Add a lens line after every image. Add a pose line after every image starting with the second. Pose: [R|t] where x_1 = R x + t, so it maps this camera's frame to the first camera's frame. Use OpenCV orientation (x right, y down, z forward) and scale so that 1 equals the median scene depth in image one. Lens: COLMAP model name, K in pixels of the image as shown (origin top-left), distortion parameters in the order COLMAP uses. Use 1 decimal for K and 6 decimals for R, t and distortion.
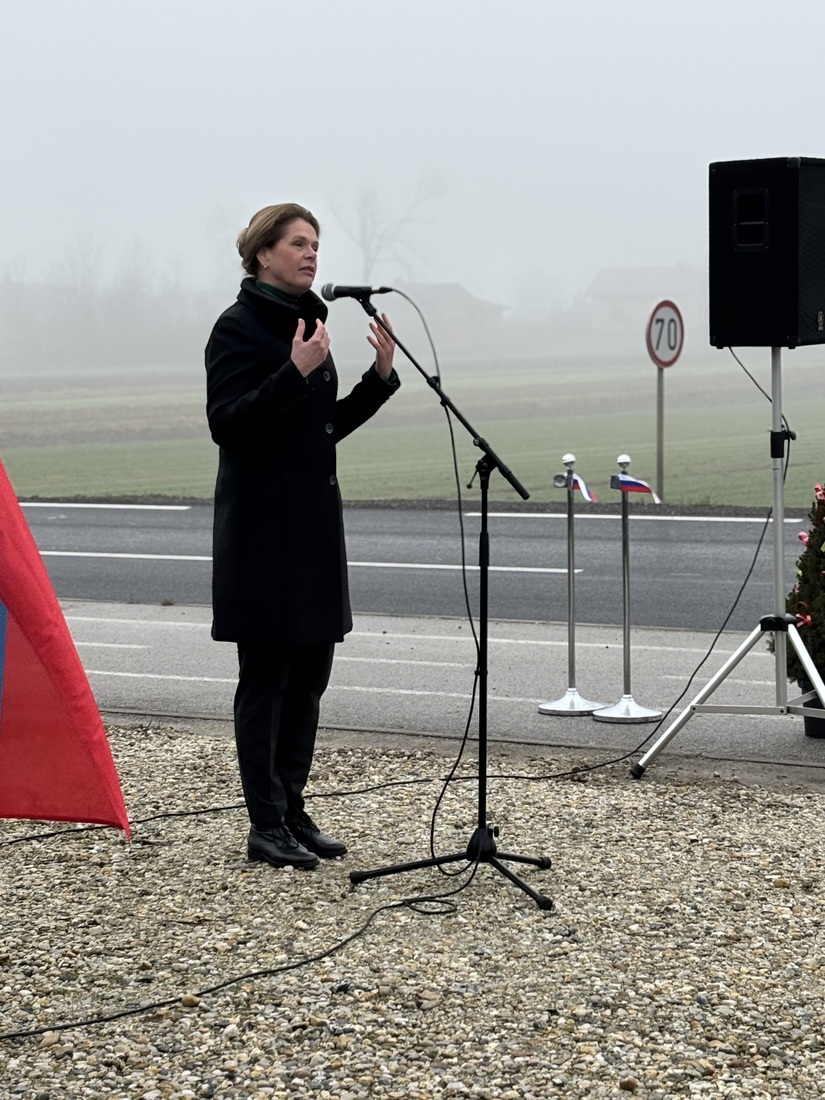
lens RADIAL K [[2540.7, 0, 440.6], [0, 2540.7, 554.3], [0, 0, 1]] dist [0.186515, -0.724998]
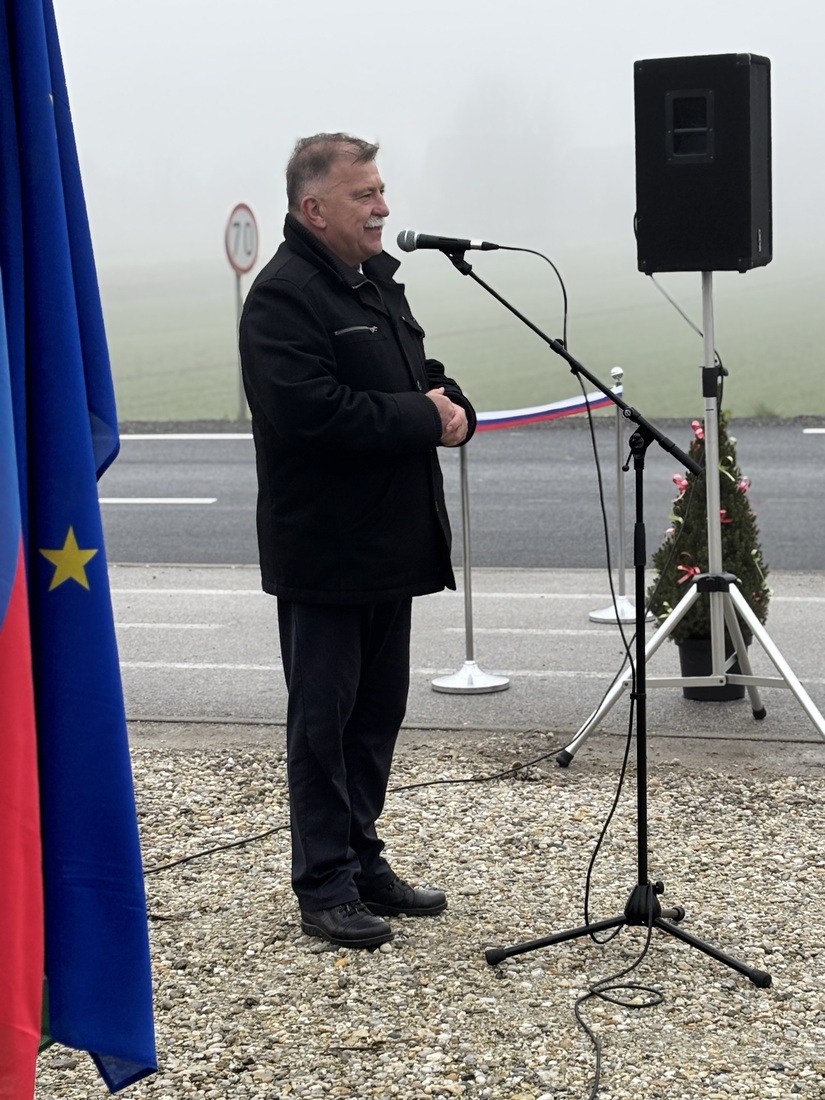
lens RADIAL K [[2538.8, 0, 412.5], [0, 2538.8, 550.0], [0, 0, 1]] dist [0.140908, -0.178041]
pose [[0.972612, -0.046867, 0.227660, -0.172043], [0.037570, 0.998280, 0.045005, -0.028619], [-0.229377, -0.035219, 0.972700, 0.164768]]
